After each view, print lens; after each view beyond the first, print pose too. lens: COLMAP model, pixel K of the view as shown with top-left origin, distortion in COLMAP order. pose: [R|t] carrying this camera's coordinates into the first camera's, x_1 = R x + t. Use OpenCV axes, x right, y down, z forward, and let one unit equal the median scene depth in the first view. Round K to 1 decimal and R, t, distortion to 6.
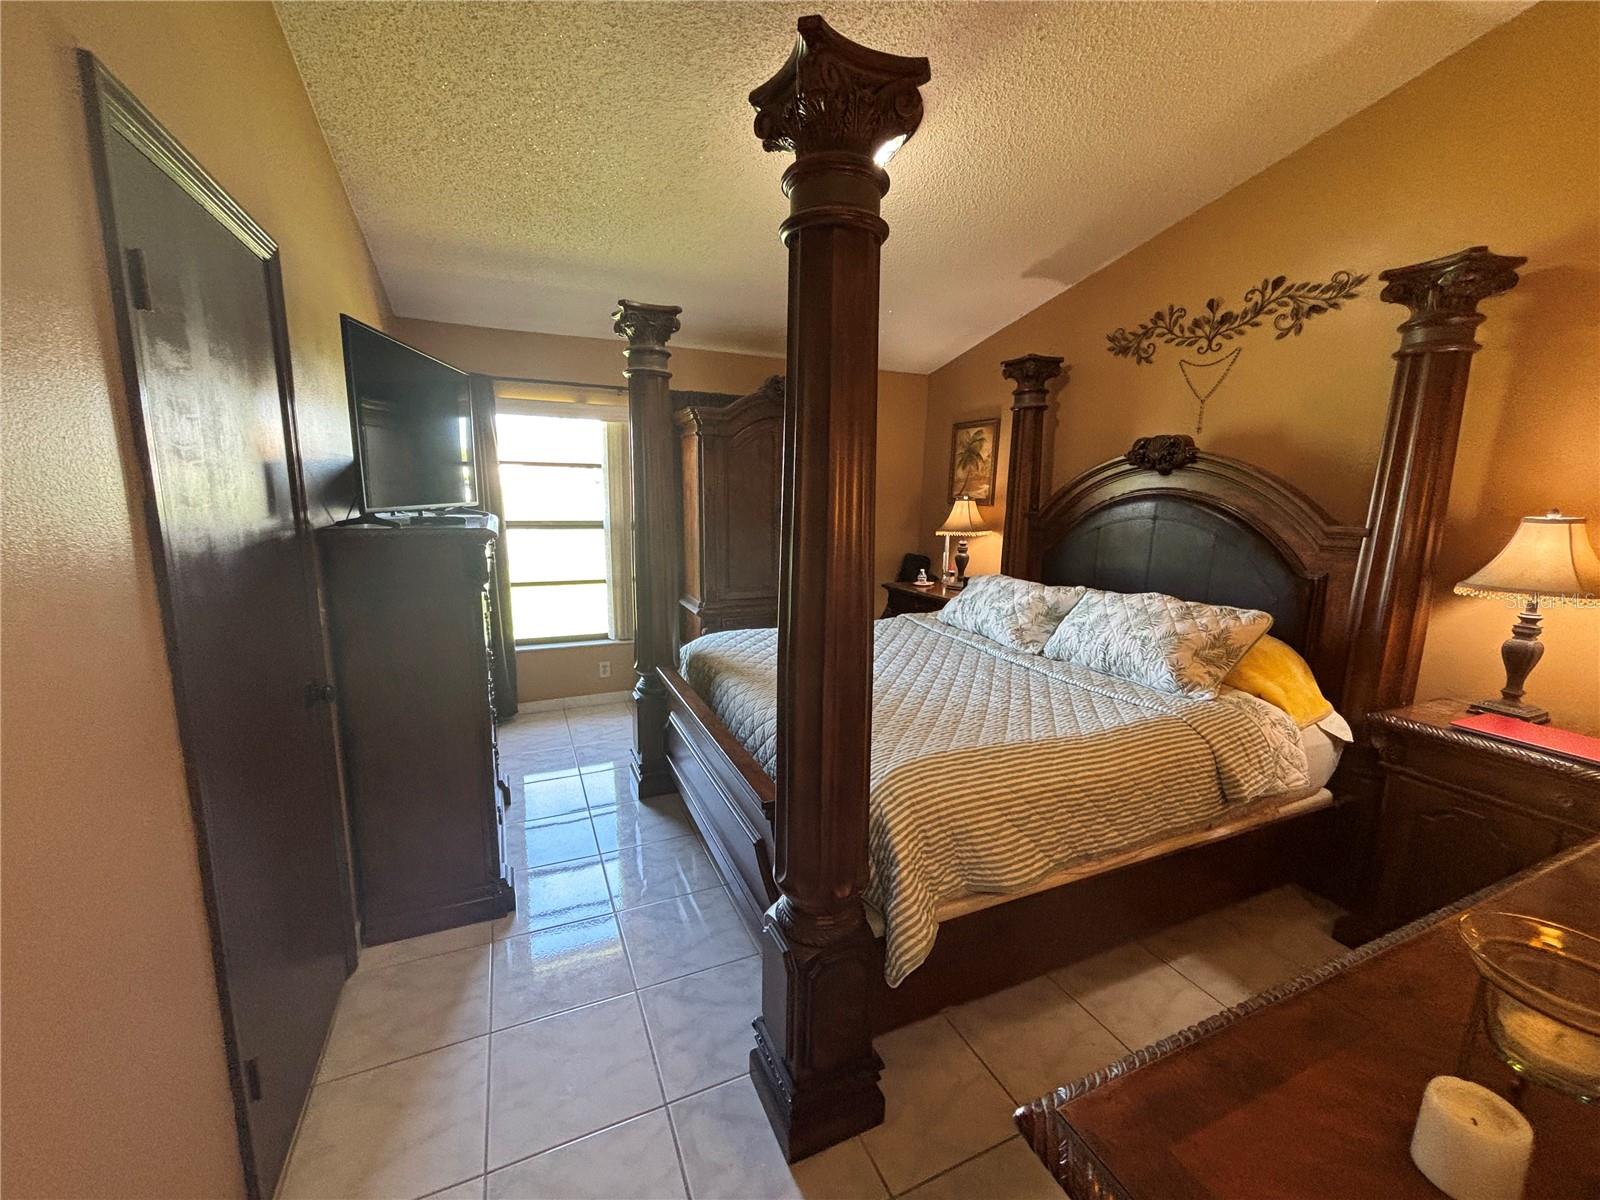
lens RADIAL K [[641.4, 0, 797.4], [0, 641.4, 603.7], [0, 0, 1]] dist [-0.000999, -0.000391]
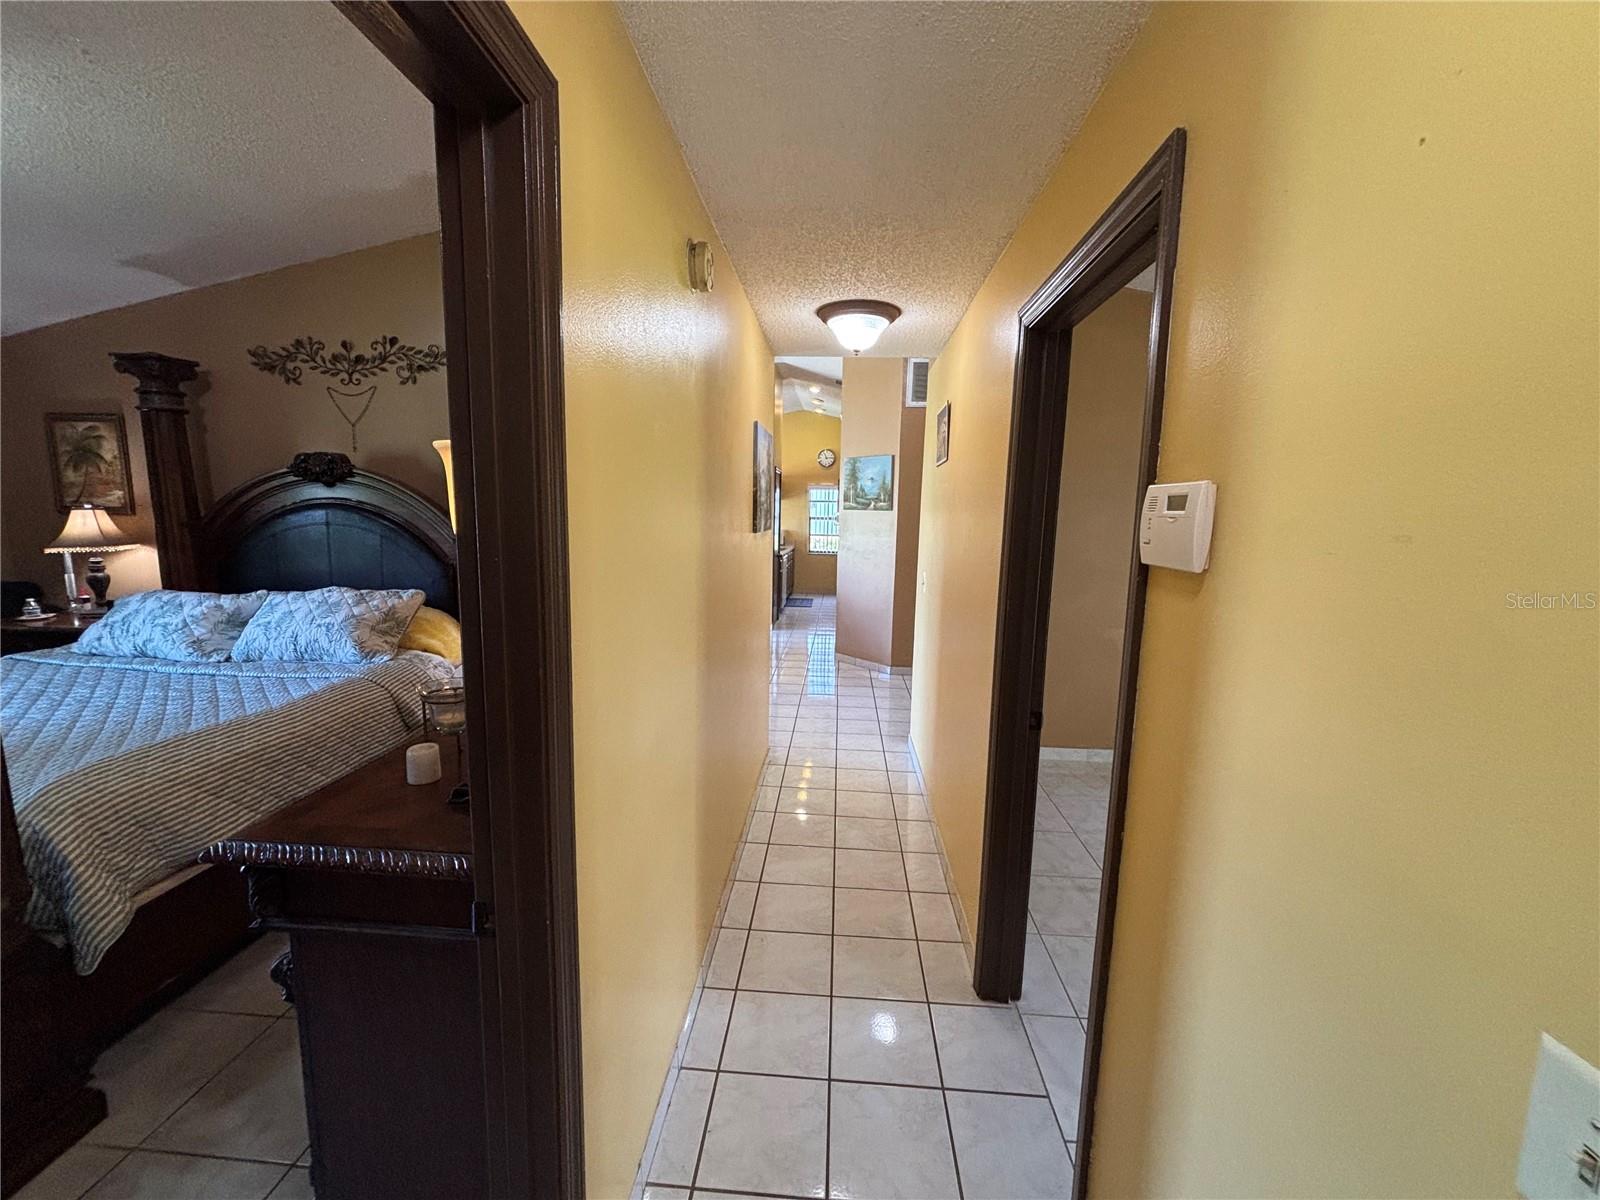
lens RADIAL K [[640.3, 0, 795.1], [0, 640.3, 604.3], [0, 0, 1]] dist [0.000661, 0.000106]
pose [[0.472184, -0.137914, 0.870645, -0.068000], [0.143779, 0.986508, 0.078290, 0.040237], [-0.869695, 0.088213, 0.485642, -0.281645]]
